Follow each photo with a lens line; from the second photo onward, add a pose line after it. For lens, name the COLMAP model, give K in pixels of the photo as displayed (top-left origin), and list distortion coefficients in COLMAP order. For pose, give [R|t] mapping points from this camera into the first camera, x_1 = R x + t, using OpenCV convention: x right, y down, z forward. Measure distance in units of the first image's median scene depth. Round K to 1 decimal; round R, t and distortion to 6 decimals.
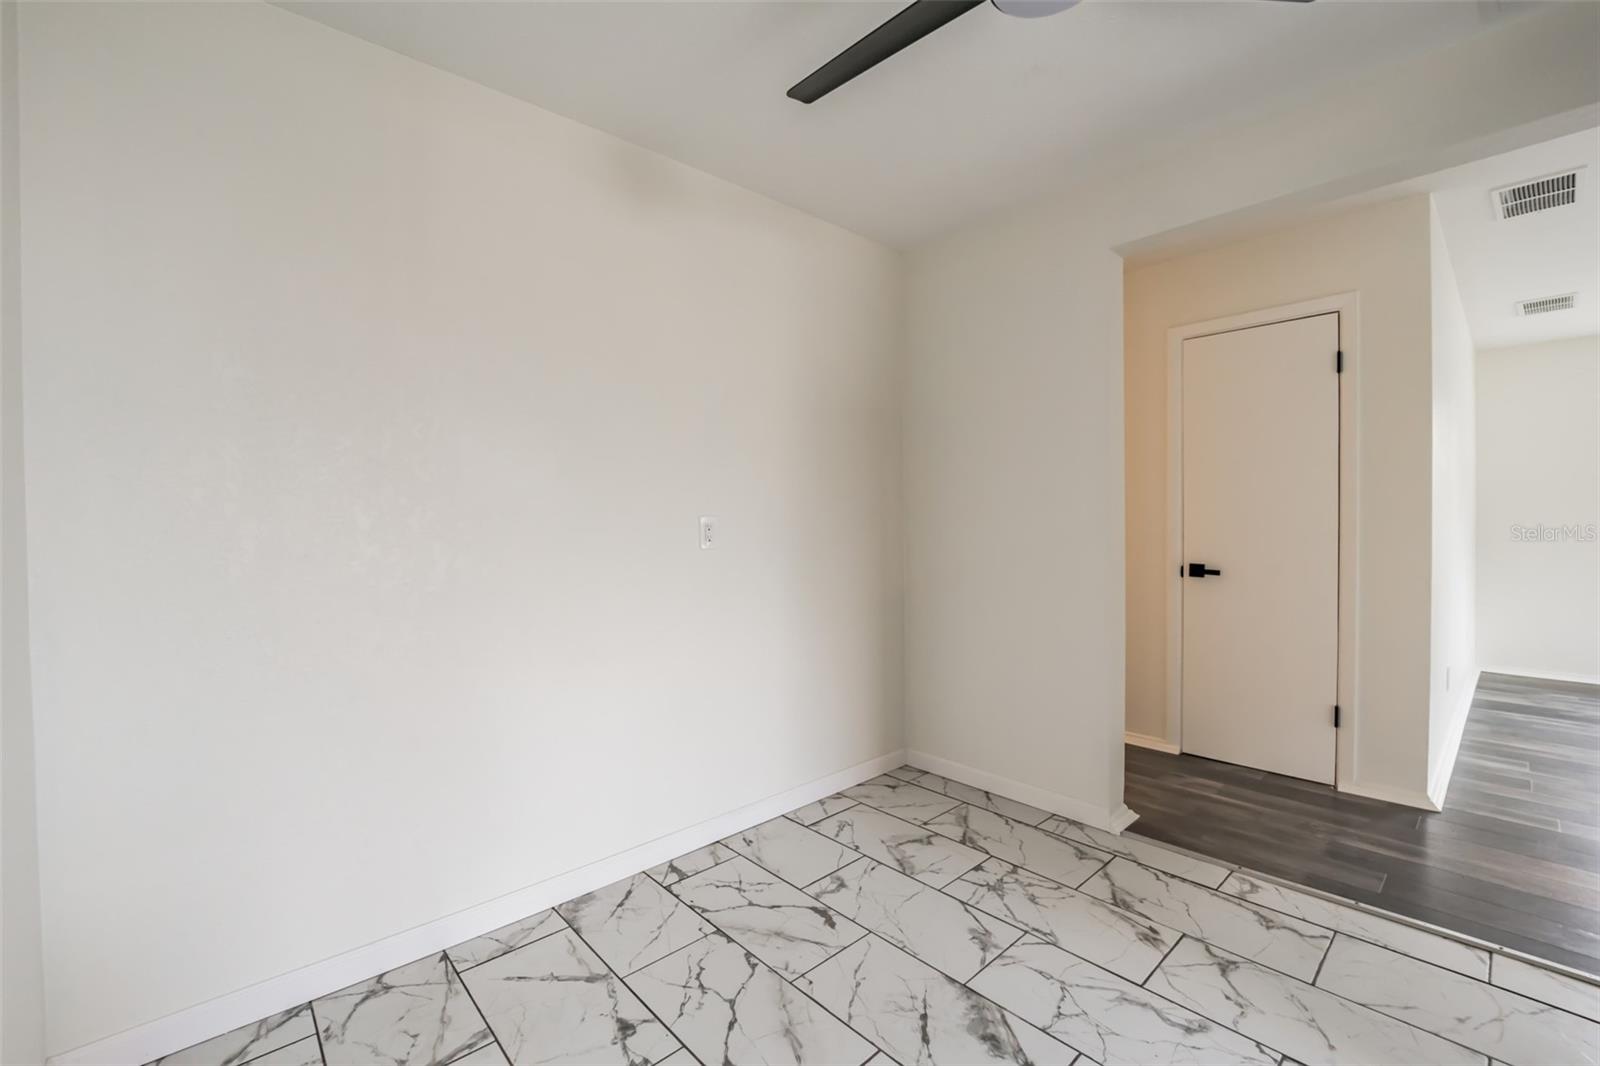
lens RADIAL K [[667.4, 0, 800.7], [0, 667.4, 527.7], [0, 0, 1]] dist [-0.022964, 0.001001]
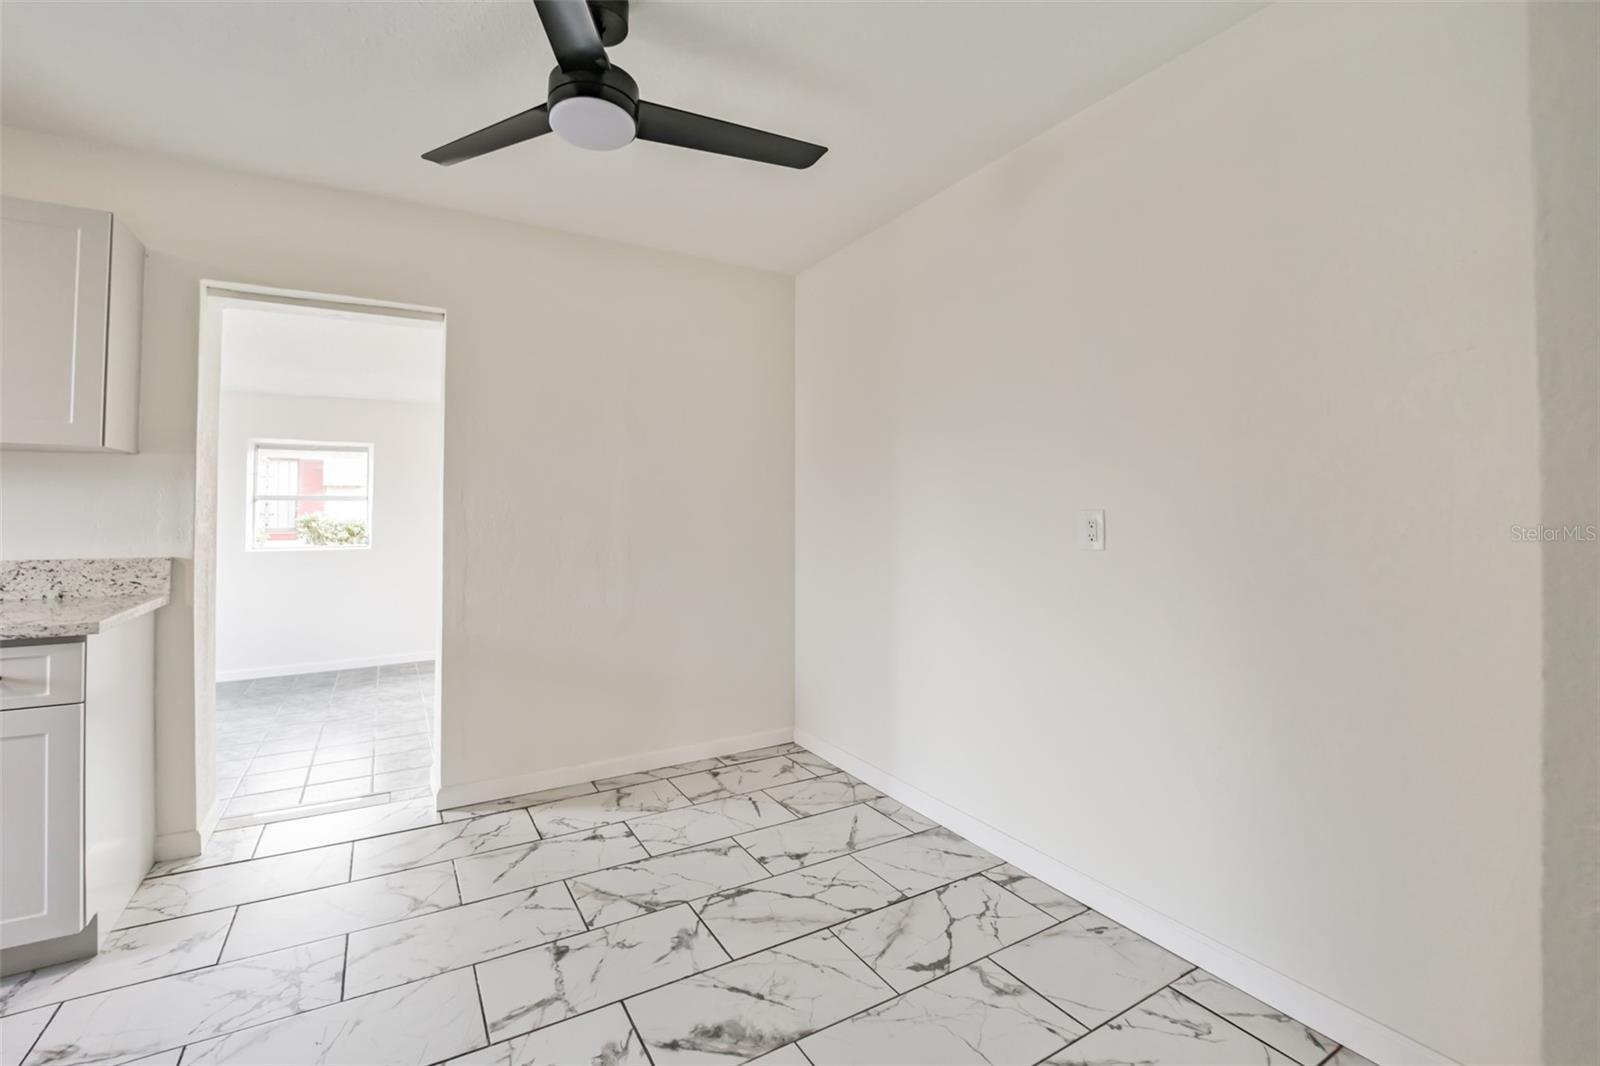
lens RADIAL K [[667.4, 0, 738.4], [0, 667.4, 489.2], [0, 0, 1]] dist [-0.022964, 0.001001]
pose [[-0.253804, -0.021581, -0.967015, 1.027668], [-0.002758, 0.999763, -0.021588, -0.033875], [0.967252, -0.002813, -0.253803, 1.036419]]
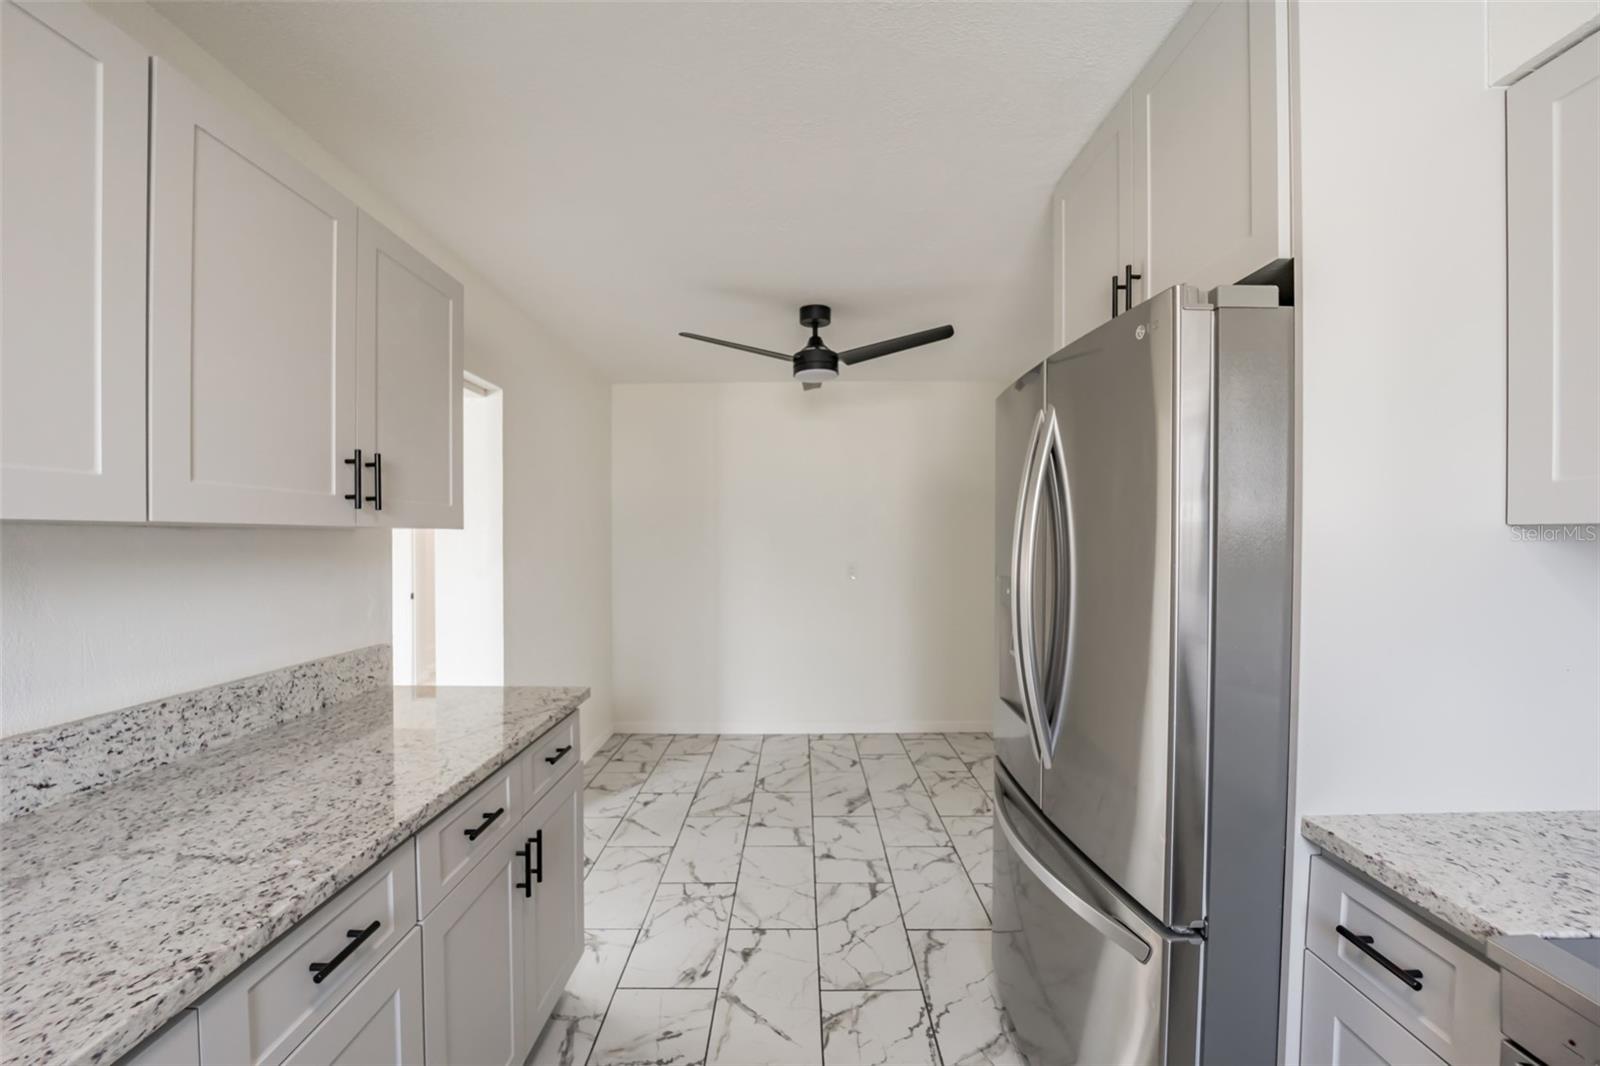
lens RADIAL K [[667.4, 0, 792.2], [0, 667.4, 538.3], [0, 0, 1]] dist [-0.022964, 0.001001]
pose [[0.732323, 0.010723, -0.680873, 1.364128], [-0.010471, 0.999935, 0.004485, -0.120868], [0.680877, 0.003845, 0.732388, -0.671740]]
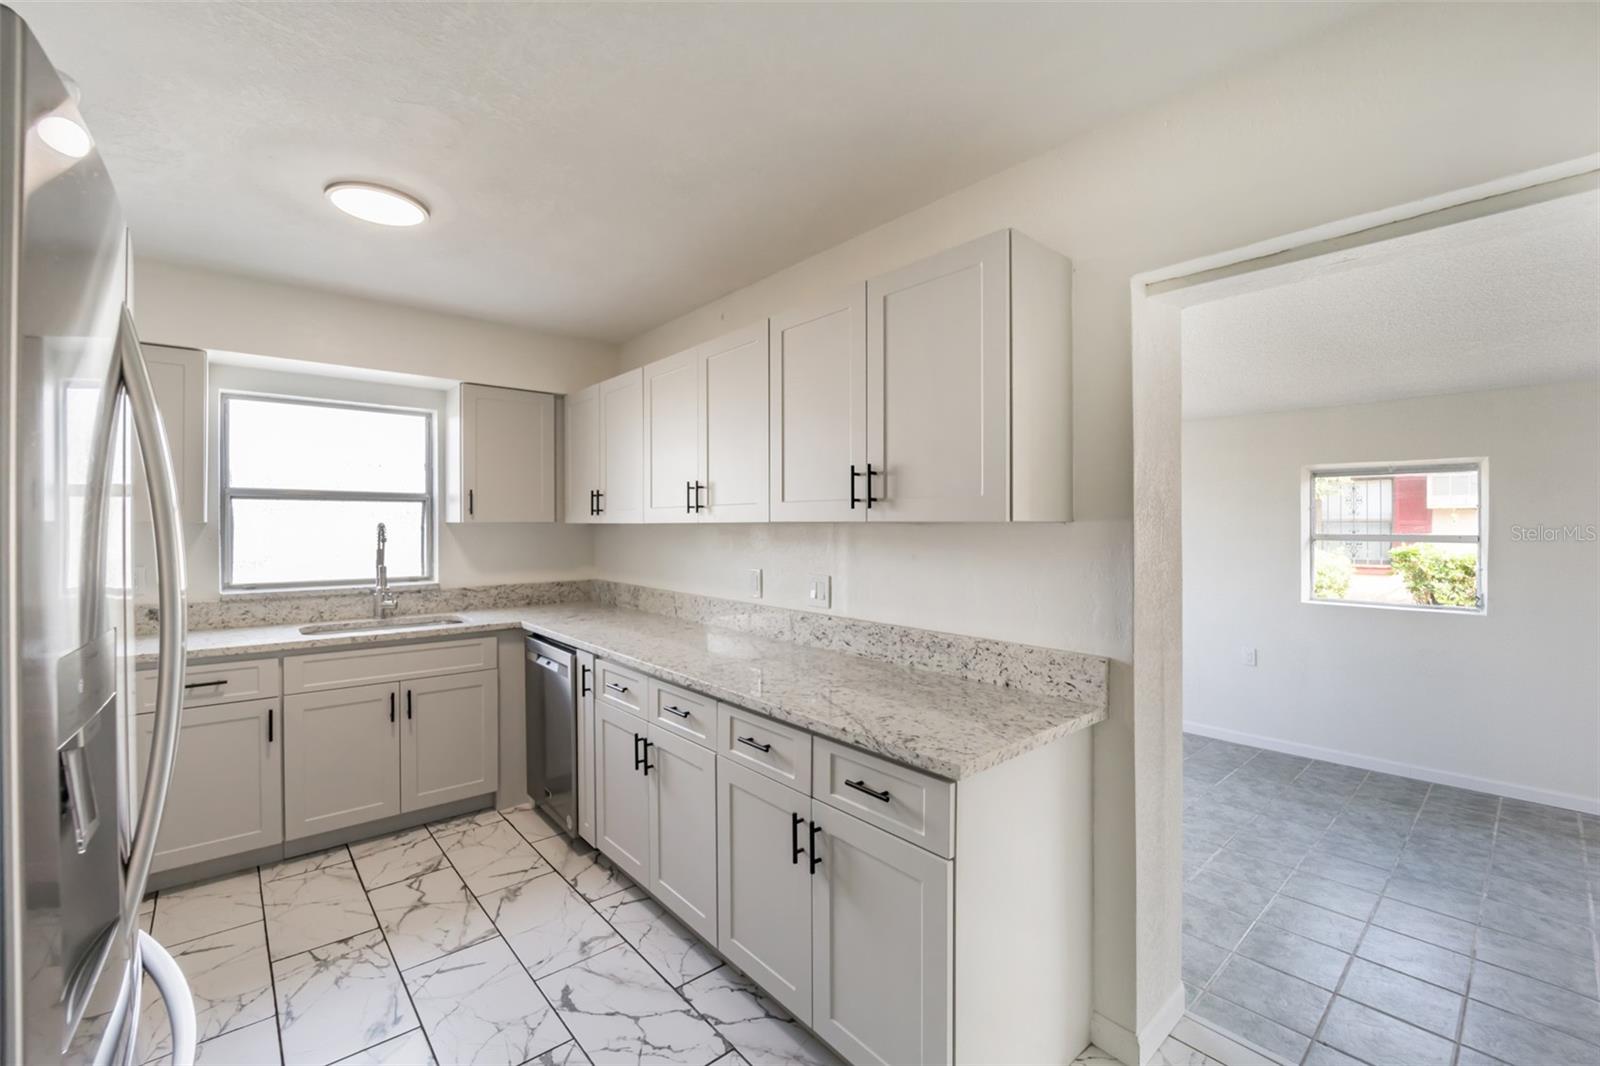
lens RADIAL K [[667.4, 0, 796.3], [0, 667.4, 521.9], [0, 0, 1]] dist [-0.022964, 0.001001]
pose [[-0.999589, 0.005252, 0.028174, 0.510515], [0.005237, 0.999986, -0.000576, -0.125272], [-0.028176, -0.000428, -0.999603, 0.639600]]
